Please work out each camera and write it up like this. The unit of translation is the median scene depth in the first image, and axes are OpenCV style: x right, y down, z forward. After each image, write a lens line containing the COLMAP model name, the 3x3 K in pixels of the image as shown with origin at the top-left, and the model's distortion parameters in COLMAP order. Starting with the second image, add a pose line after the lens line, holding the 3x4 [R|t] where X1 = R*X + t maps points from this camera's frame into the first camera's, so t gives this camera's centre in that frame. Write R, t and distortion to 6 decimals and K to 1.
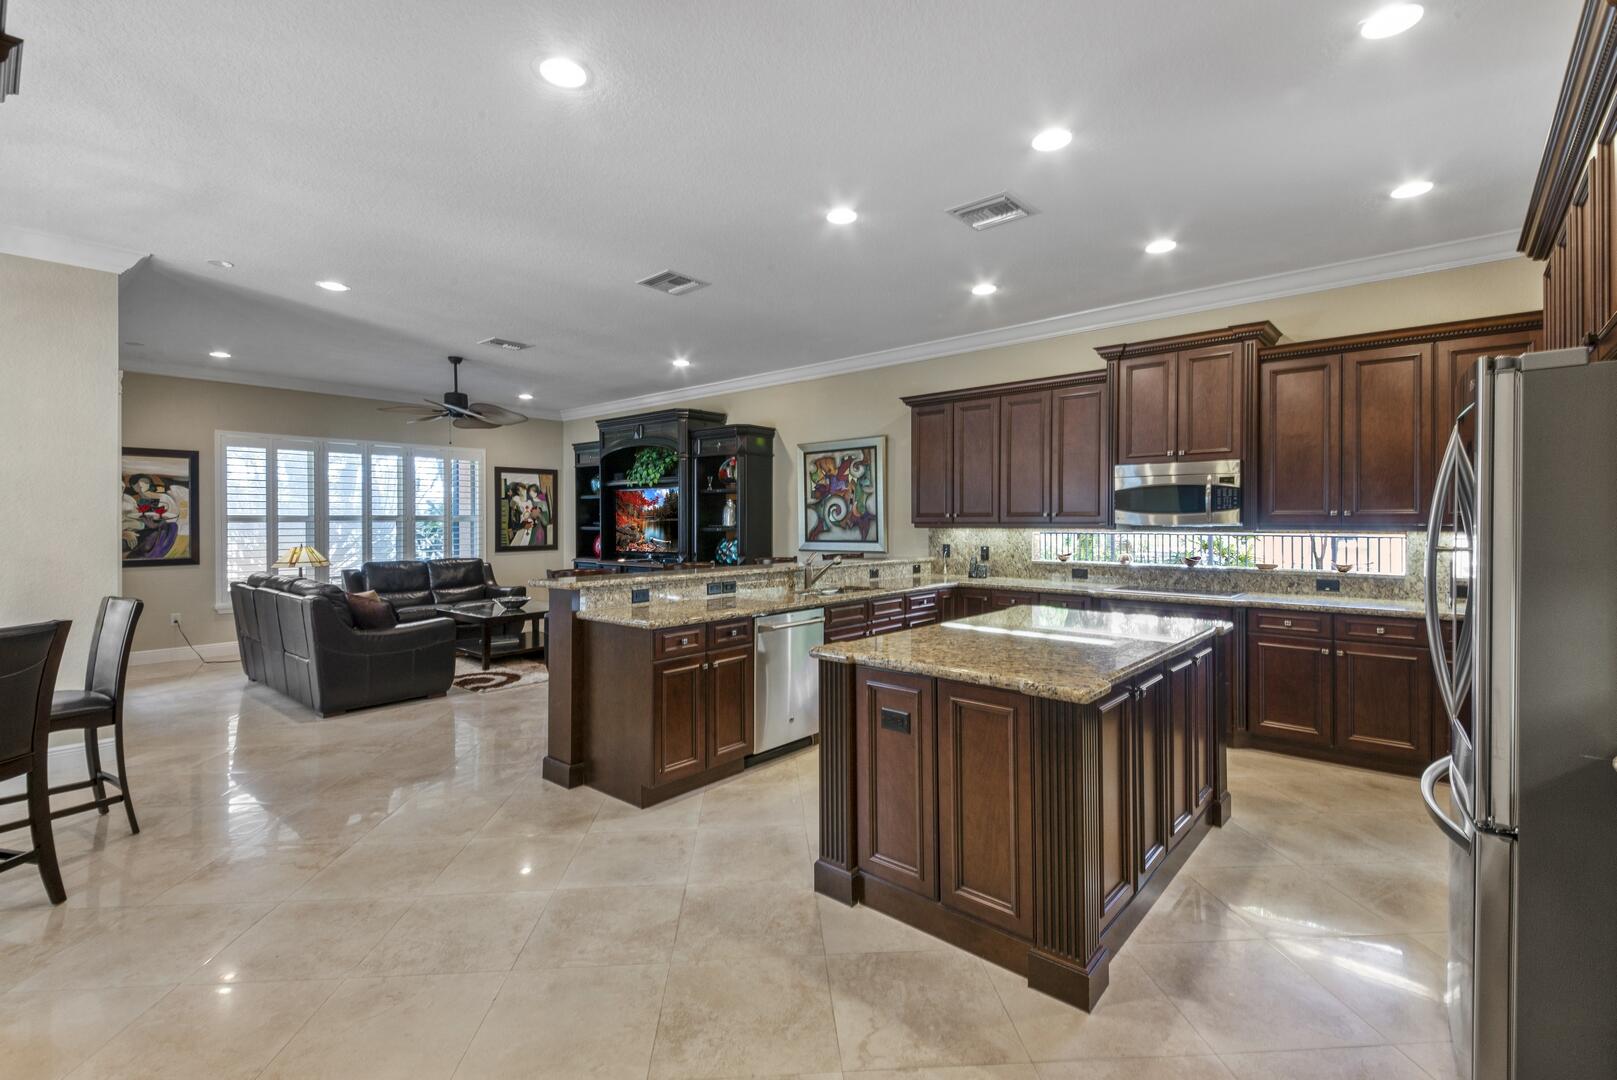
lens RADIAL K [[731.8, 0, 825.3], [0, 731.8, 522.2], [0, 0, 1]] dist [-0.002269, 0.001828]
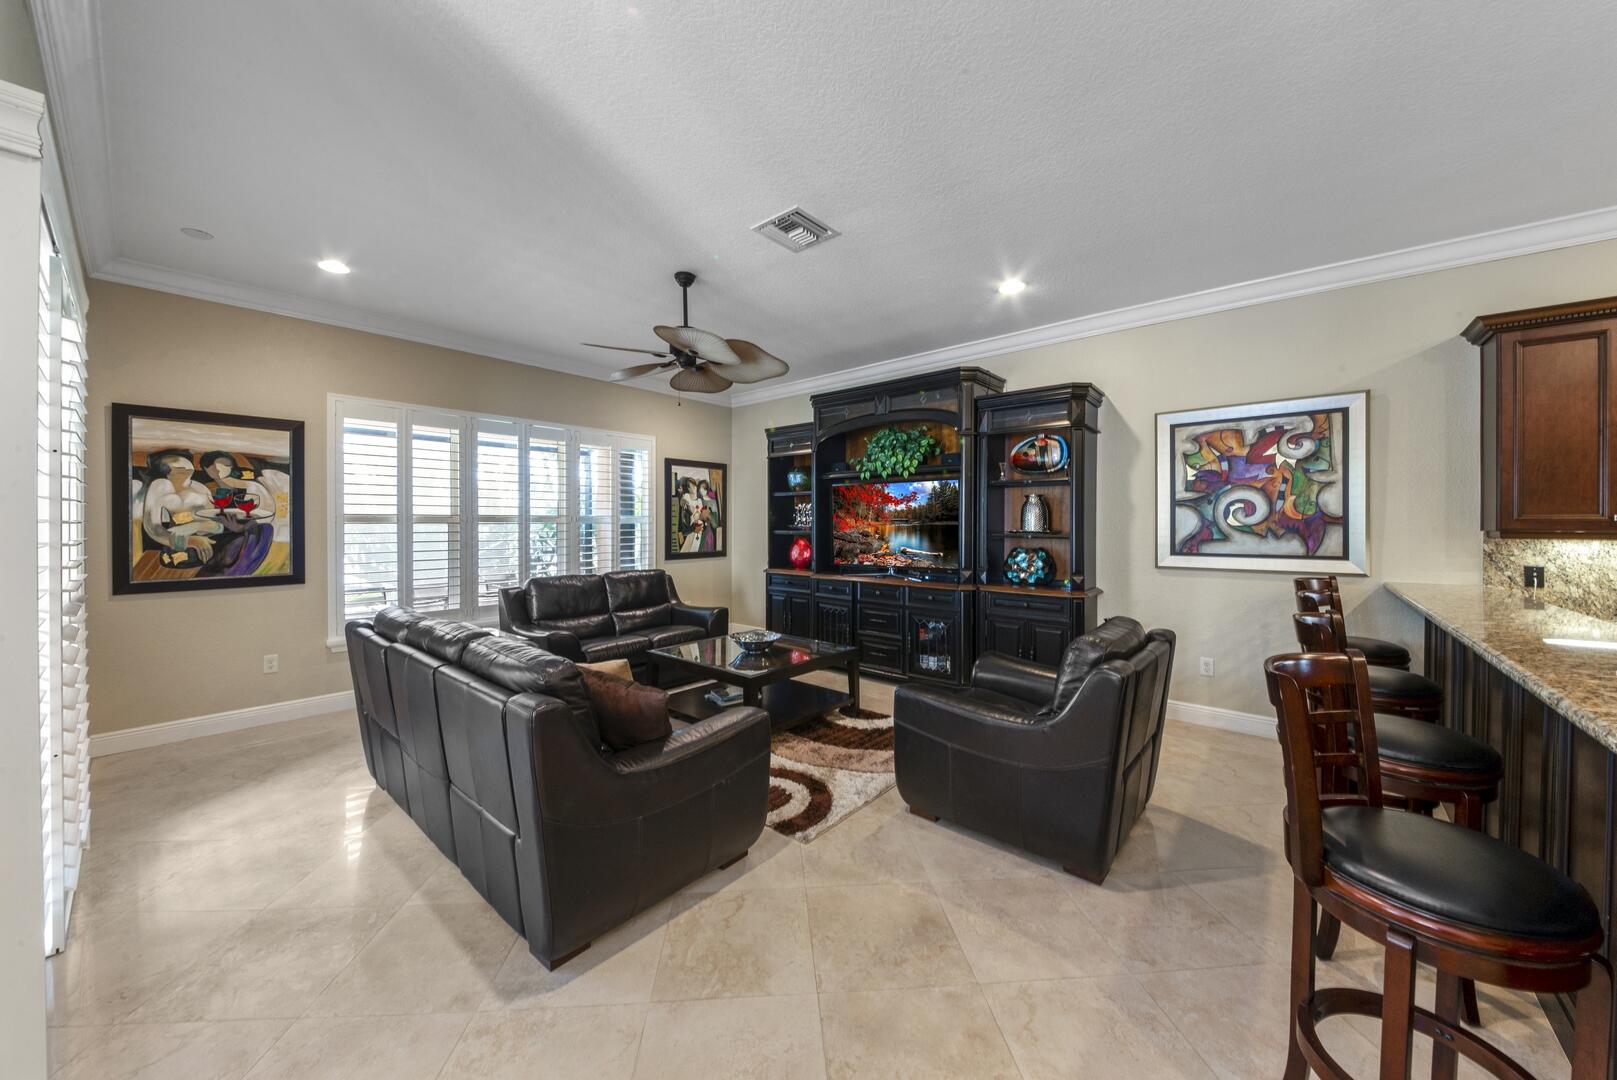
lens RADIAL K [[573.0, 0, 809.7], [0, 573.0, 526.6], [0, 0, 1]] dist [0.002324, -0.005005]
pose [[0.999914, 0.003895, -0.012544, -0.376007], [-0.003861, 0.999989, 0.002705, -0.000106], [0.012554, -0.002656, 0.999918, 0.470634]]
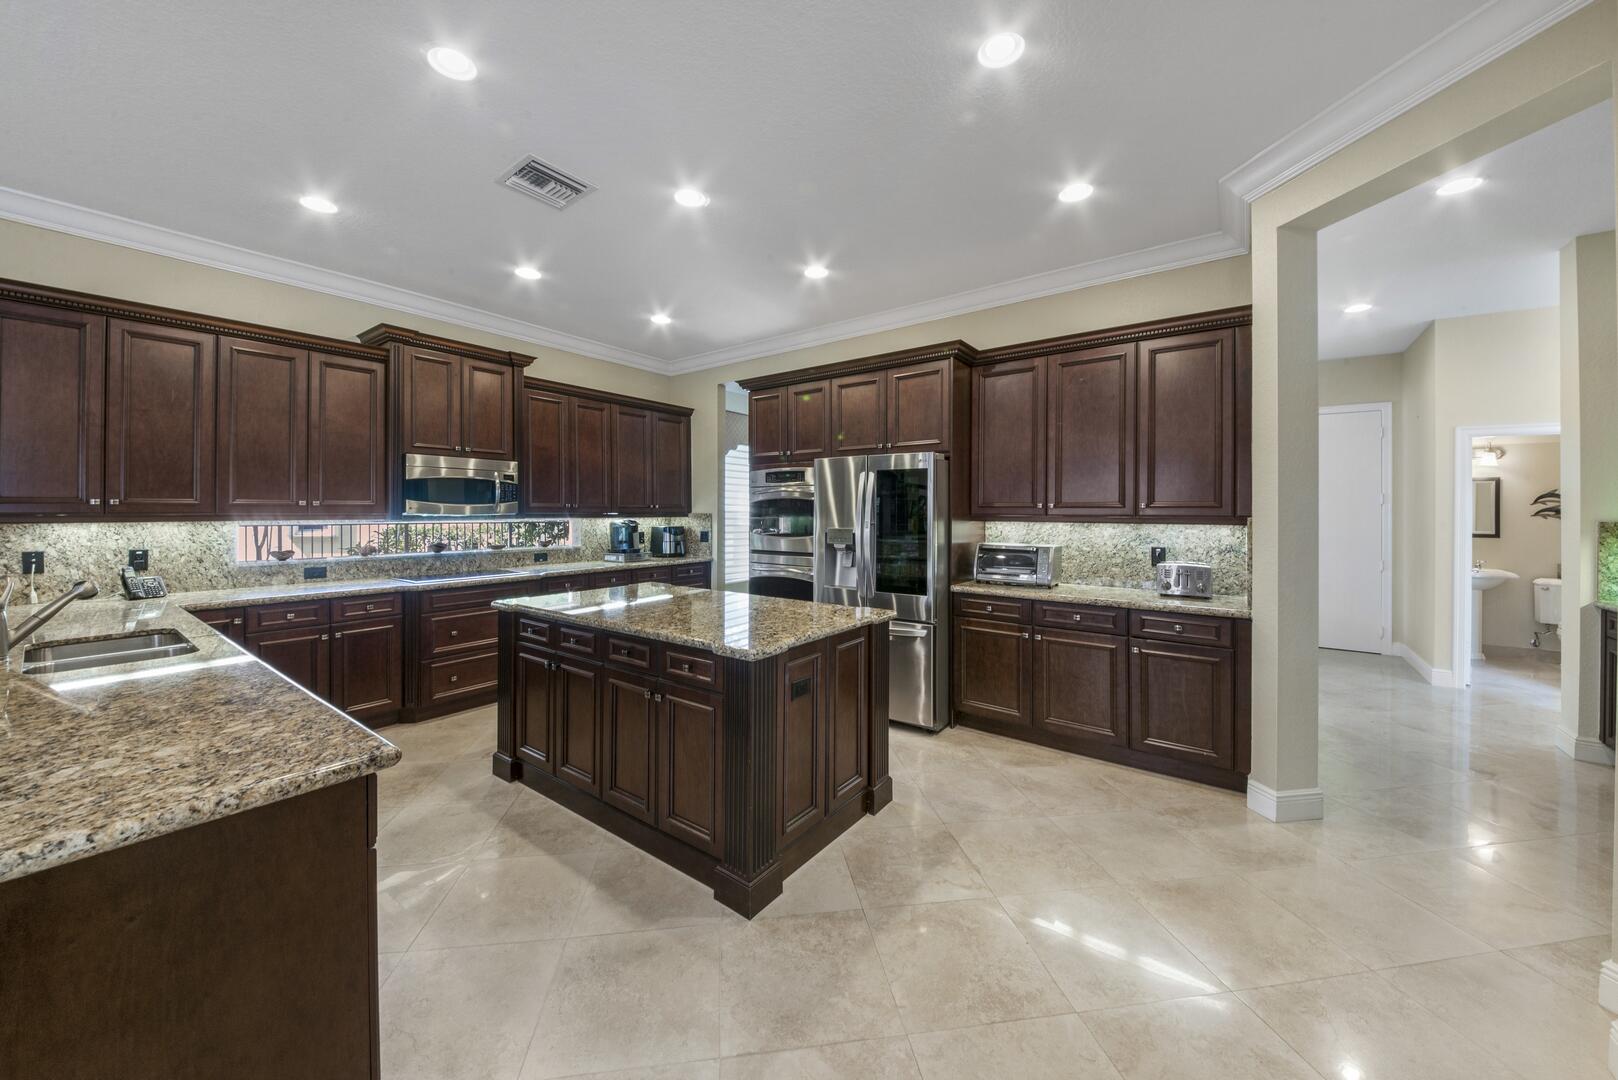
lens RADIAL K [[573.4, 0, 802.1], [0, 573.4, 505.6], [0, 0, 1]] dist [0.002324, -0.005005]
pose [[-0.076415, 0.011946, 0.997005, -0.276074], [-0.000950, 0.999927, -0.012054, -0.000155], [-0.997076, -0.001868, -0.076398, 0.374131]]
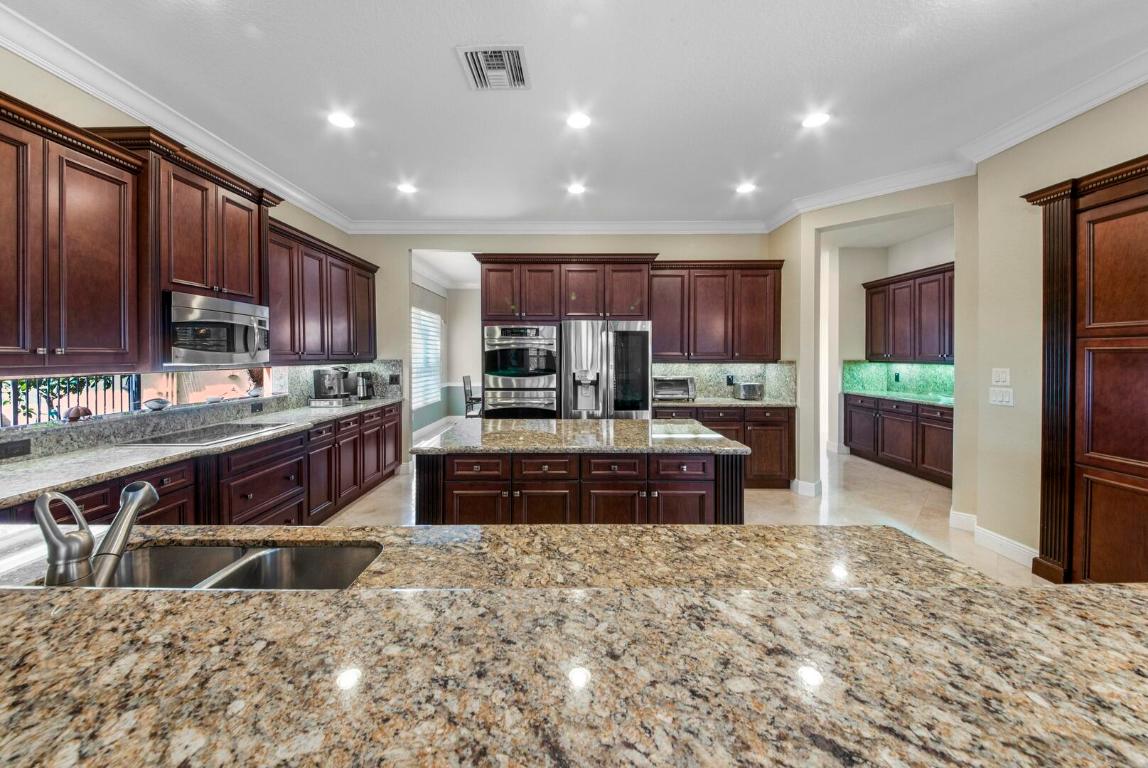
lens RADIAL K [[406.8, 0, 572.0], [0, 406.8, 364.9], [0, 0, 1]] dist [0.002324, -0.005005]
pose [[-0.655314, -0.012974, 0.755245, -0.150113], [0.004420, 0.999770, 0.021010, -0.003622], [-0.755343, 0.017106, -0.655106, 0.671906]]
